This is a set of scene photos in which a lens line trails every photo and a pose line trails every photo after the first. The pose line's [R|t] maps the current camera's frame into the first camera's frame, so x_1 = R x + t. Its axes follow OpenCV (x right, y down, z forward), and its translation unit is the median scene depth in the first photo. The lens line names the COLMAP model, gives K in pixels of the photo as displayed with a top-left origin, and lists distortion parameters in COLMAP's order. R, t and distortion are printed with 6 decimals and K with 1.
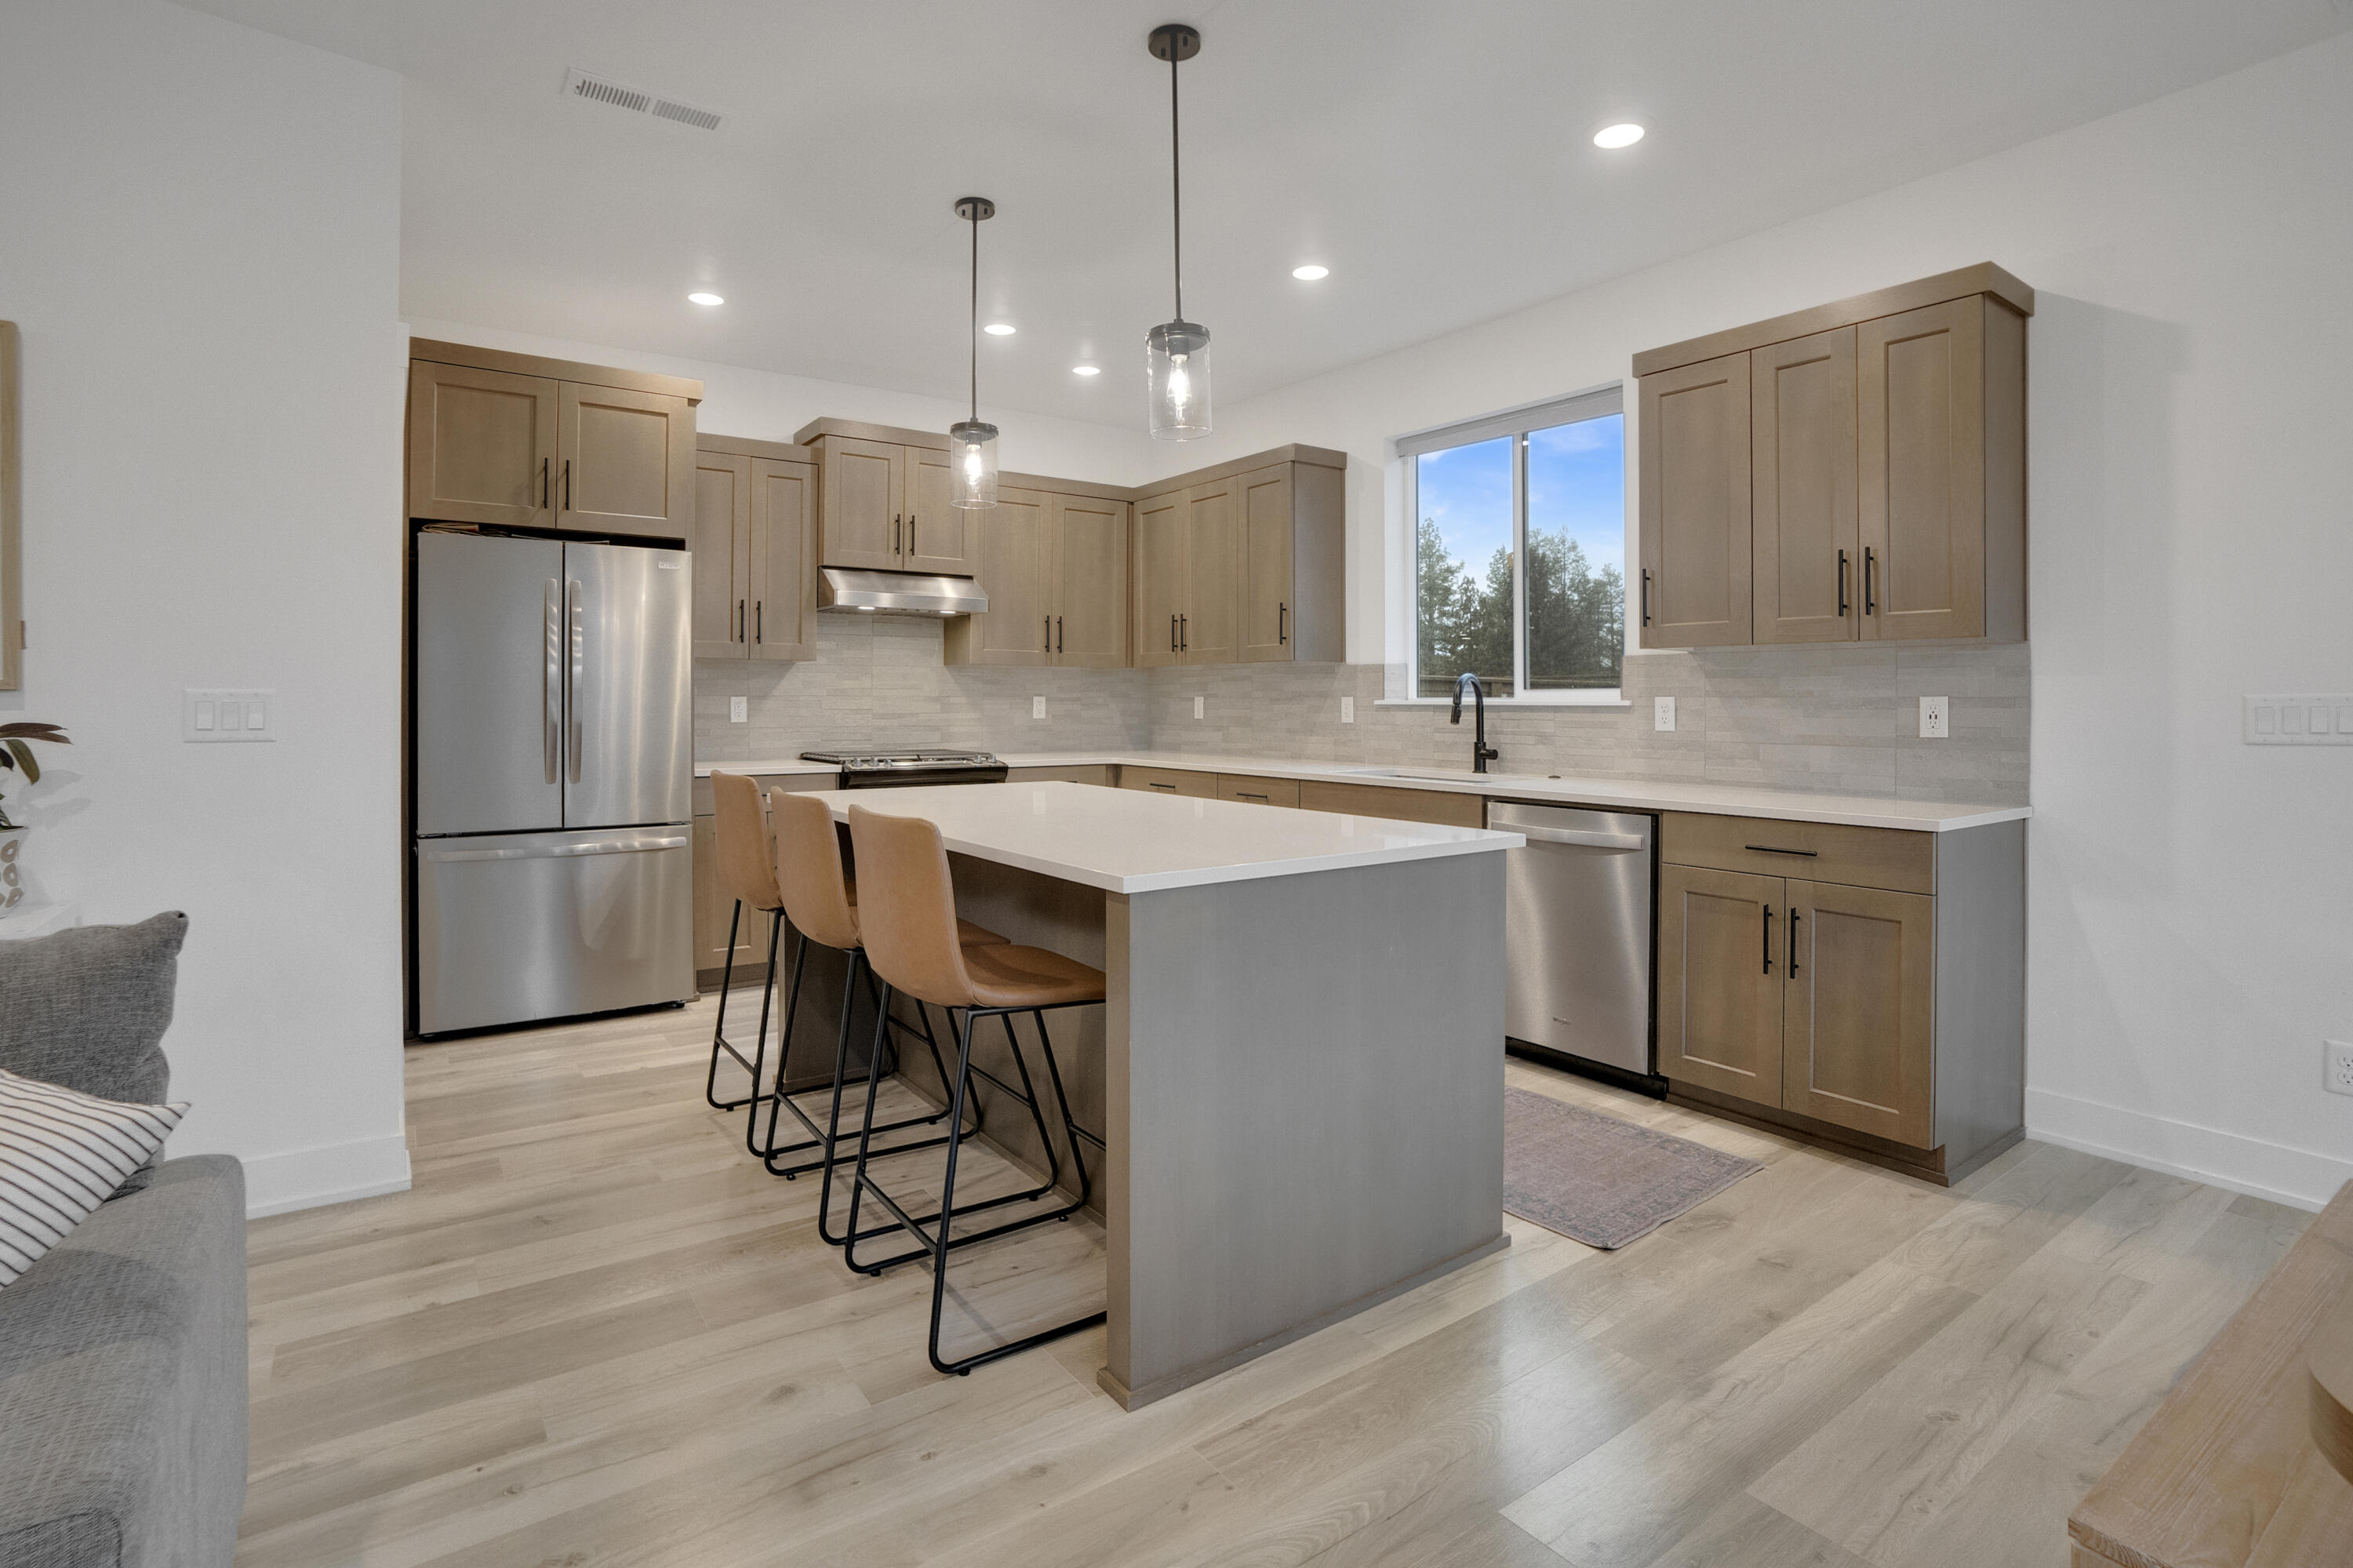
lens RADIAL K [[1140.3, 0, 1164.9], [0, 1140.3, 697.6], [0, 0, 1]] dist [-0.070073, 0.041243]
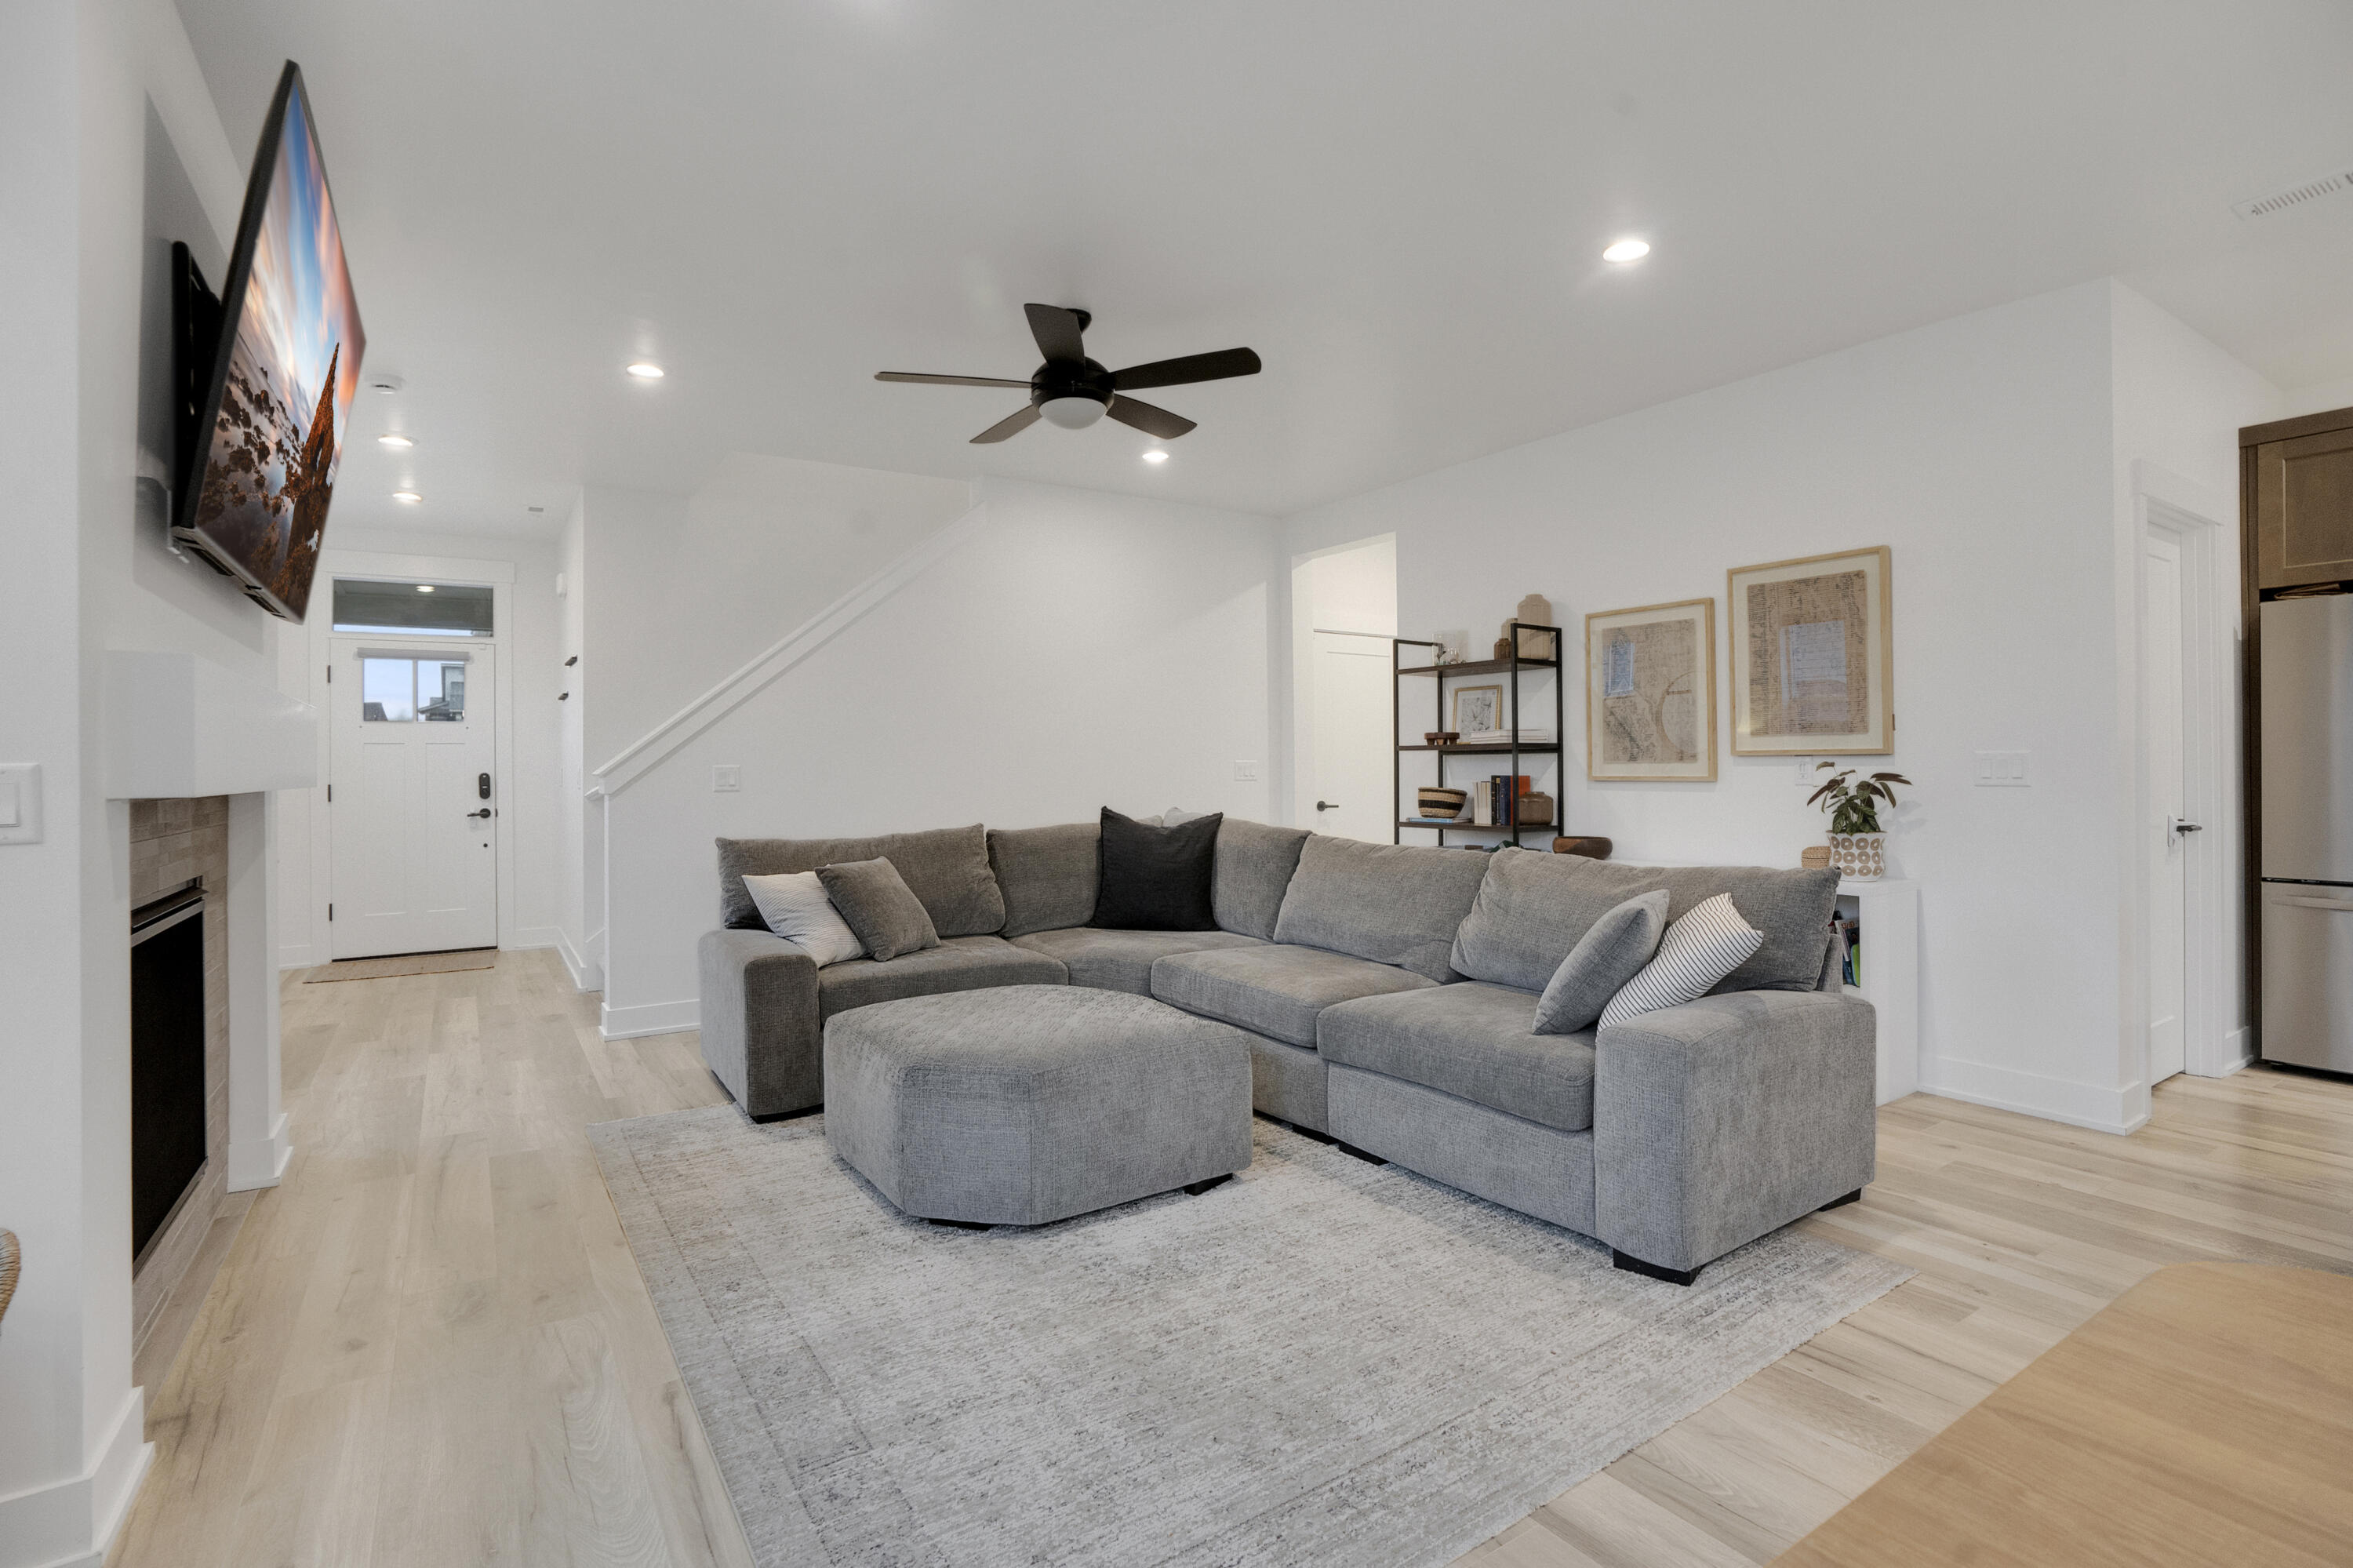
lens RADIAL K [[1099.5, 0, 1162.5], [0, 1099.5, 791.1], [0, 0, 1]] dist [-0.062861, 0.025664]
pose [[-0.034806, 0.019716, -0.999200, 0.390614], [0.012643, 0.999734, 0.019286, 0.002717], [0.999314, -0.011961, -0.035046, -0.046416]]
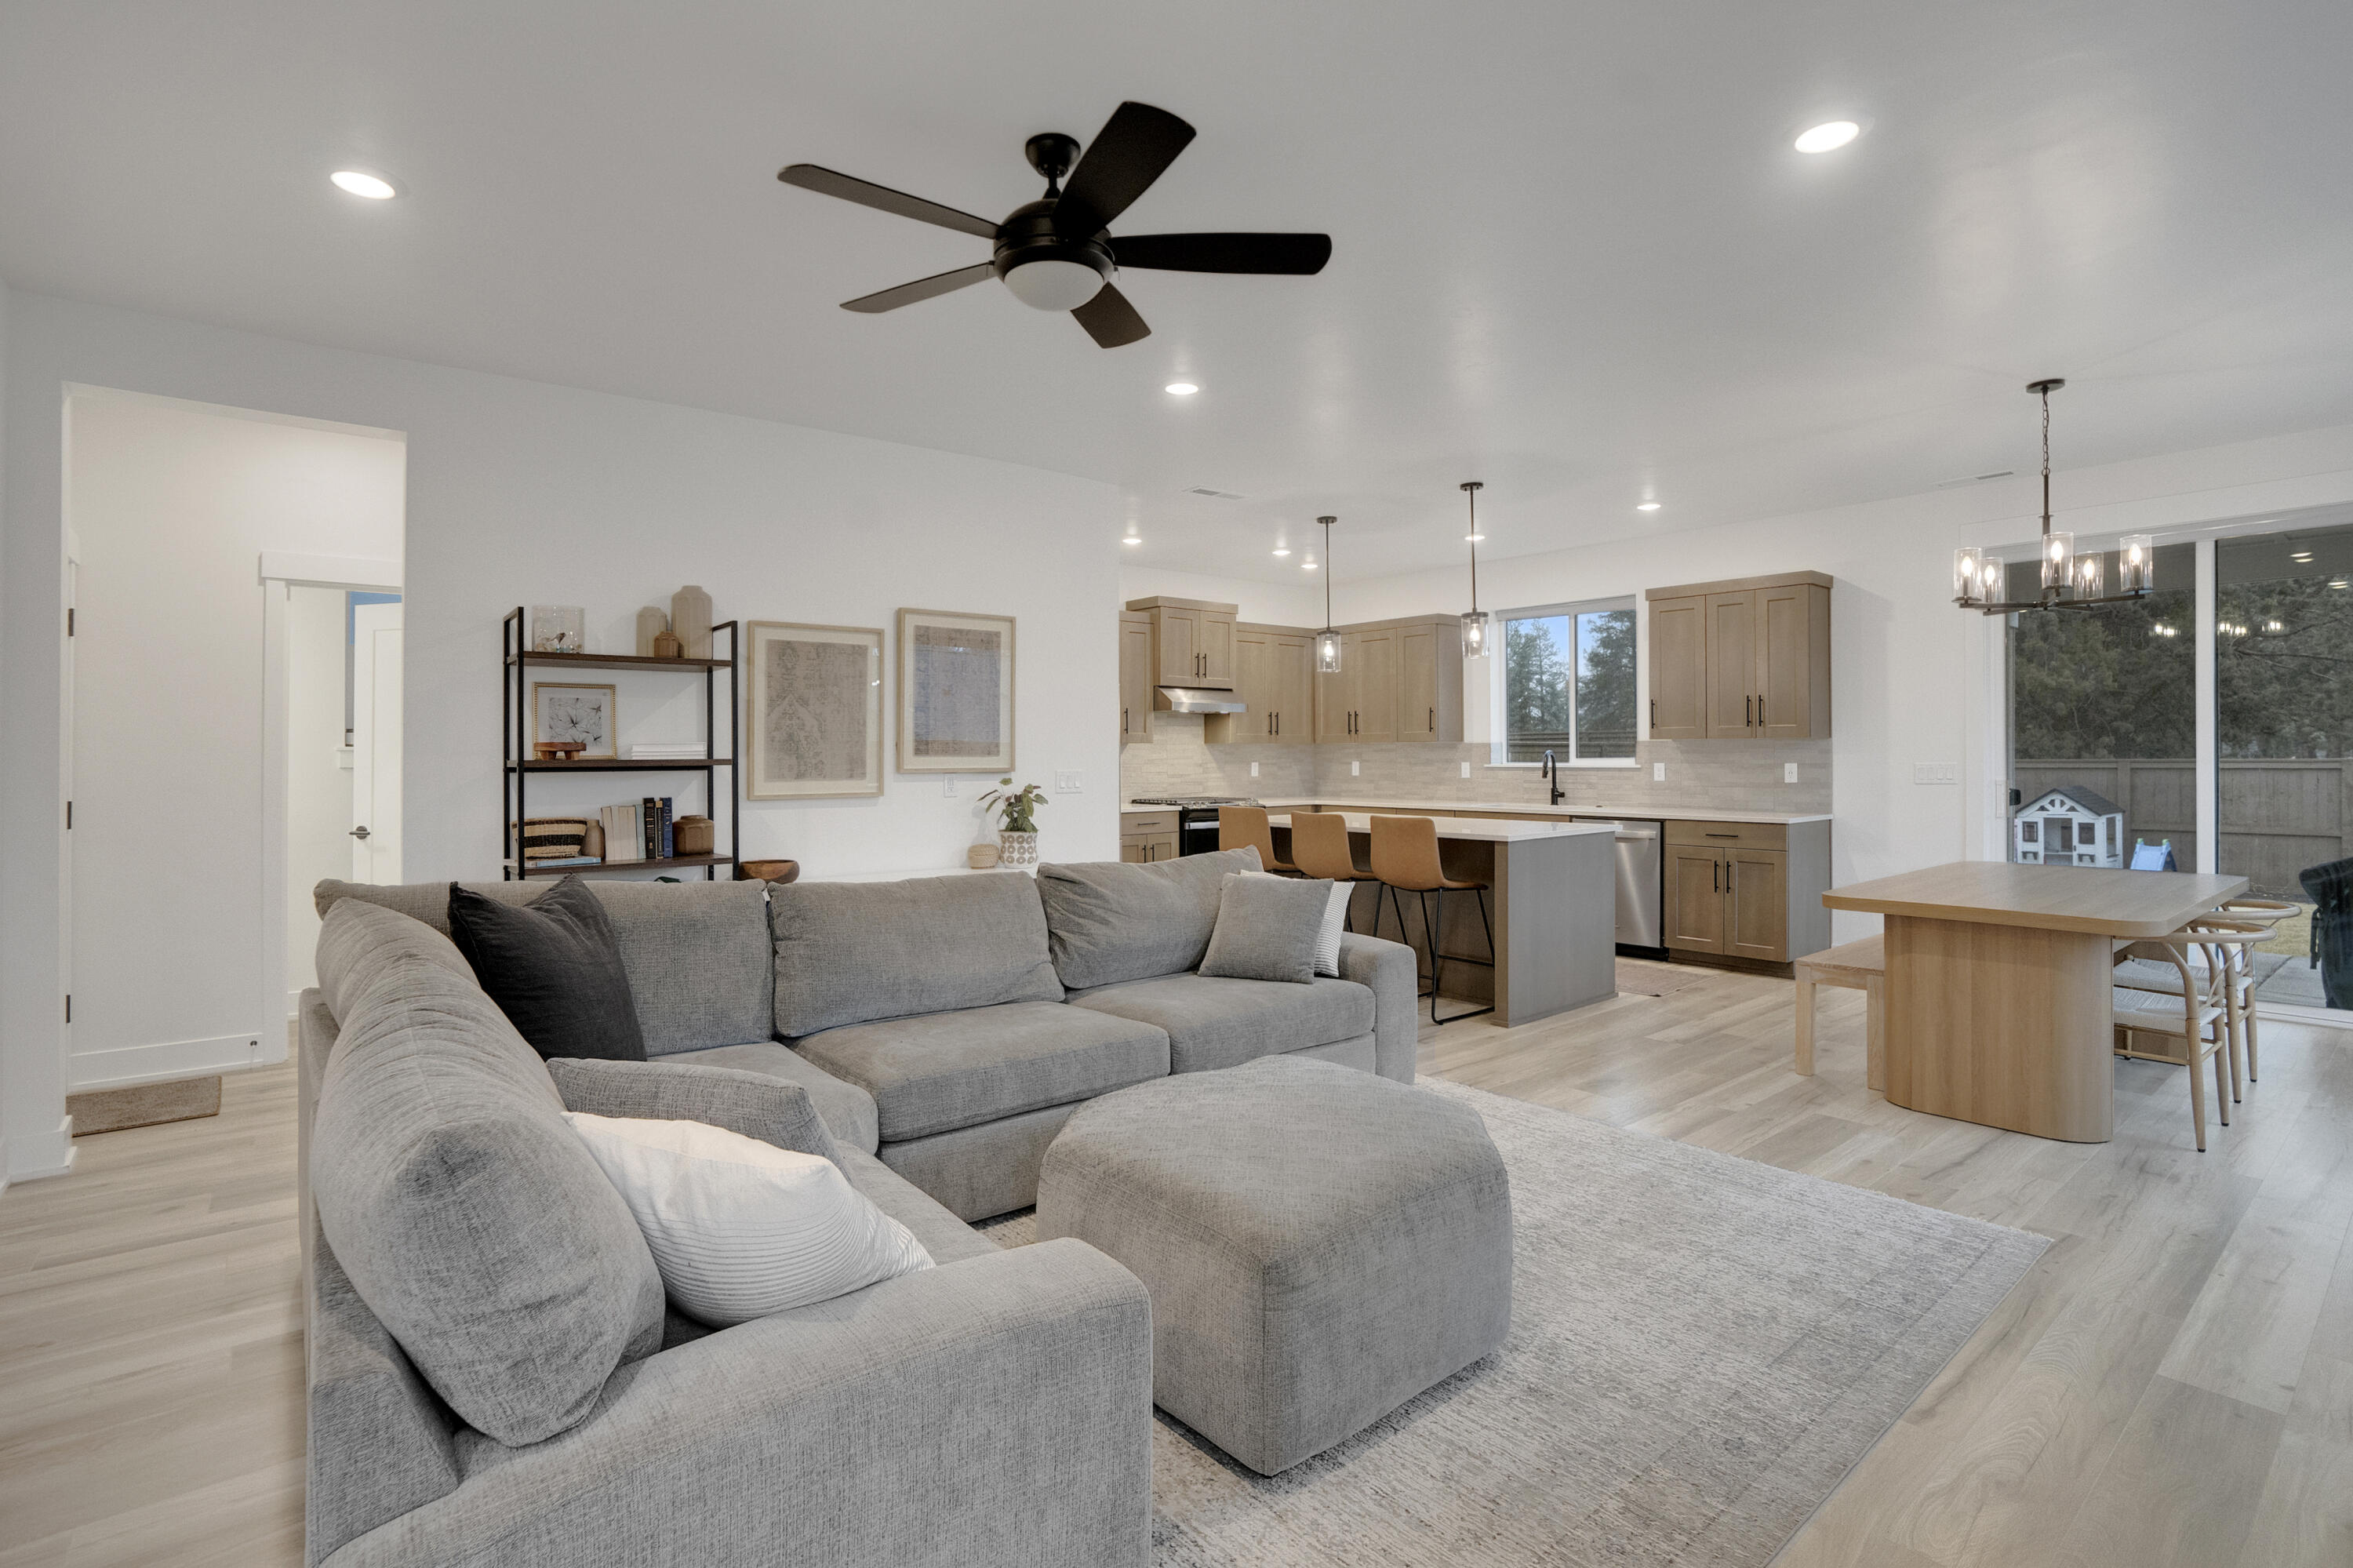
lens RADIAL K [[1117.7, 0, 1202.7], [0, 1117.7, 748.6], [0, 0, 1]] dist [-0.045602, 0.025087]
pose [[0.996475, -0.007355, 0.083568, -0.463909], [0.007398, 0.999973, -0.000207, -0.029210], [-0.083565, 0.000824, 0.996502, -0.776229]]
